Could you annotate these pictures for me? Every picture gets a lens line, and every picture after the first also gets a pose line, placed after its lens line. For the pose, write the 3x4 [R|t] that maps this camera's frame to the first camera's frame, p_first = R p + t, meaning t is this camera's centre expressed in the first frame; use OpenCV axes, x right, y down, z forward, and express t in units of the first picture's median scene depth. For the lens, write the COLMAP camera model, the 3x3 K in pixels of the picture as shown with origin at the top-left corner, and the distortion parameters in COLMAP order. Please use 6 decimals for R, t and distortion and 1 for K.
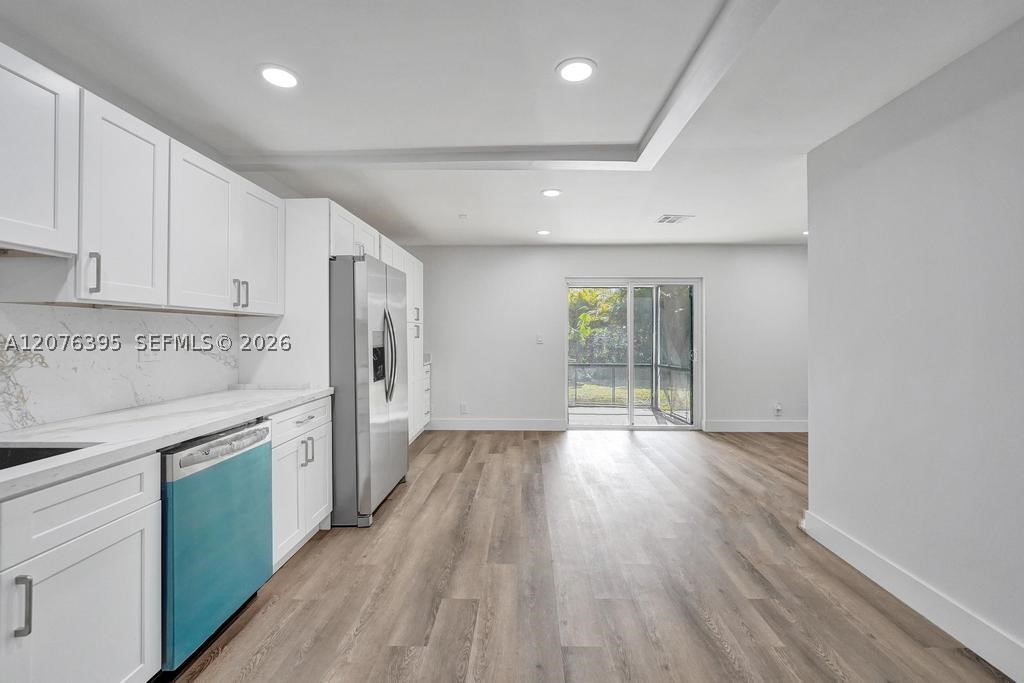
lens RADIAL K [[431.9, 0, 513.2], [0, 431.9, 329.9], [0, 0, 1]] dist [0.001049, -0.000048]
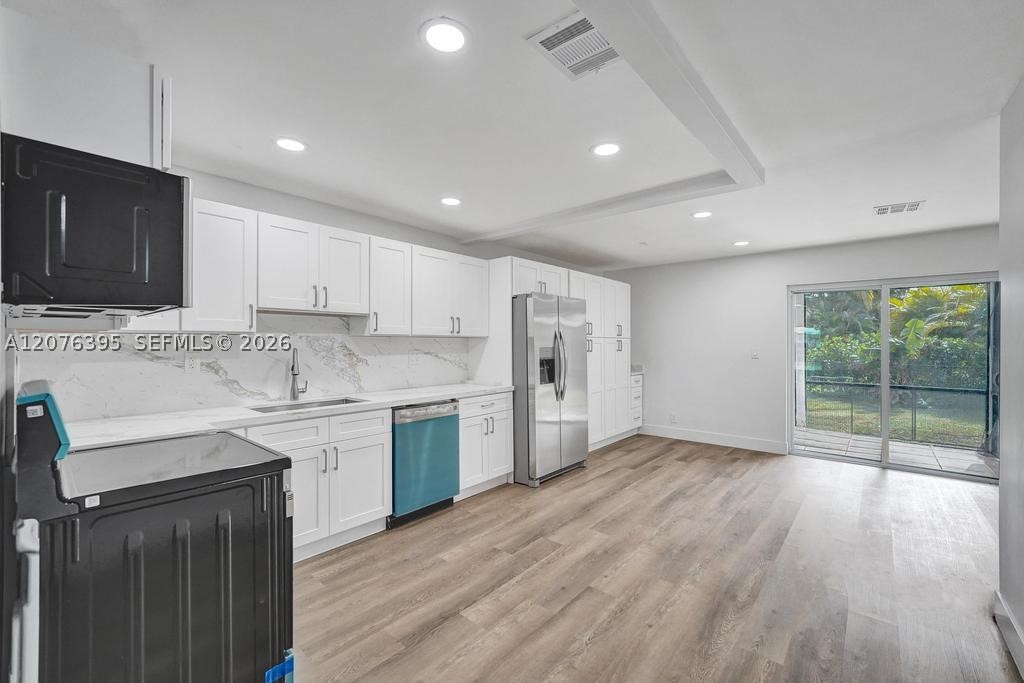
lens RADIAL K [[423.2, 0, 512.1], [0, 423.2, 341.2], [0, 0, 1]] dist [-0.001560, -0.000091]
pose [[0.775592, -0.004214, -0.631220, 0.476968], [0.006287, 0.999980, 0.001049, -0.019030], [0.631203, -0.004782, 0.775603, -0.104321]]
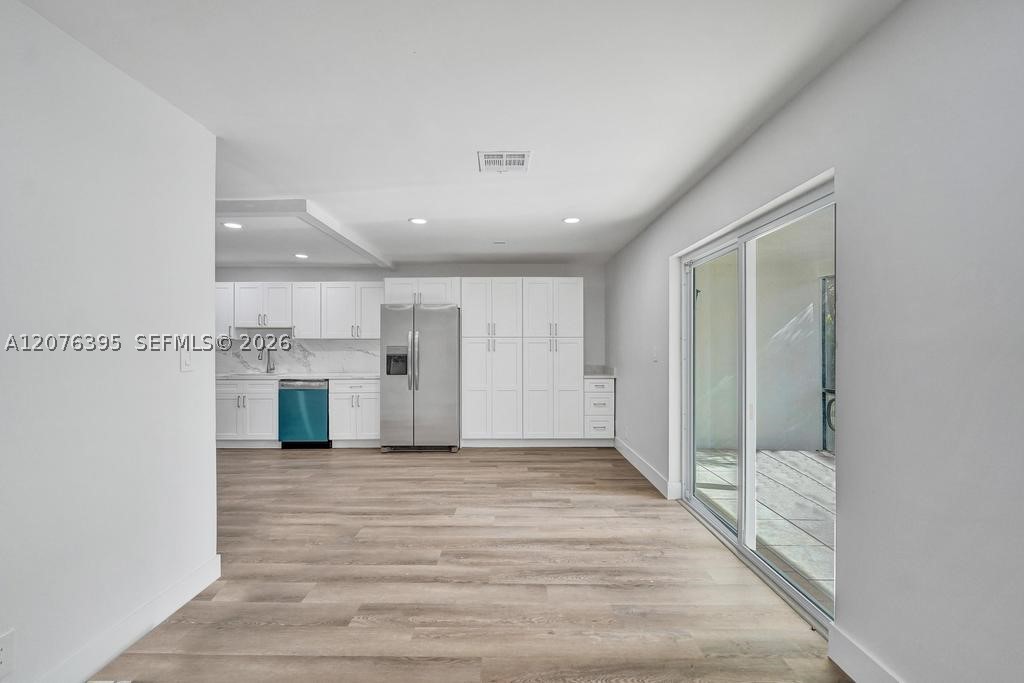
lens RADIAL K [[422.0, 0, 510.3], [0, 422.0, 345.9], [0, 0, 1]] dist [-0.001920, -0.000122]
pose [[0.027483, -0.001723, -0.999621, 1.494259], [0.011845, 0.999929, -0.001398, 0.010285], [0.999552, -0.011802, 0.027502, 1.522671]]
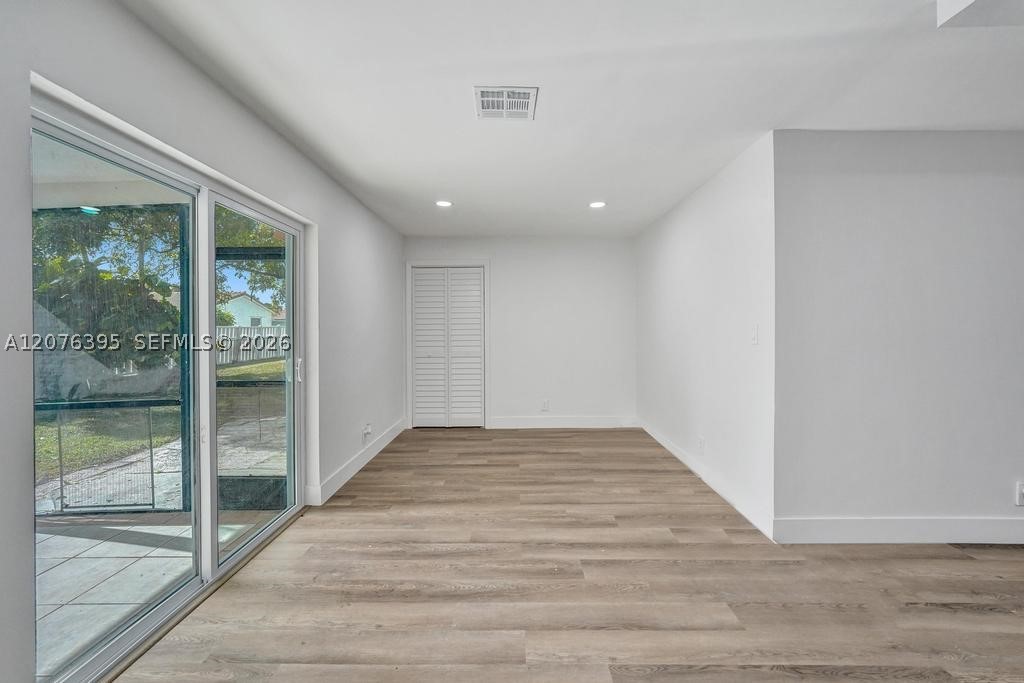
lens RADIAL K [[427.6, 0, 510.3], [0, 427.6, 330.4], [0, 0, 1]] dist [-0.004228, 0.000043]
pose [[-0.019005, -0.005753, 0.999803, -0.211284], [-0.005734, 0.999968, 0.005645, 0.013621], [-0.999803, -0.005625, -0.019037, 1.541846]]
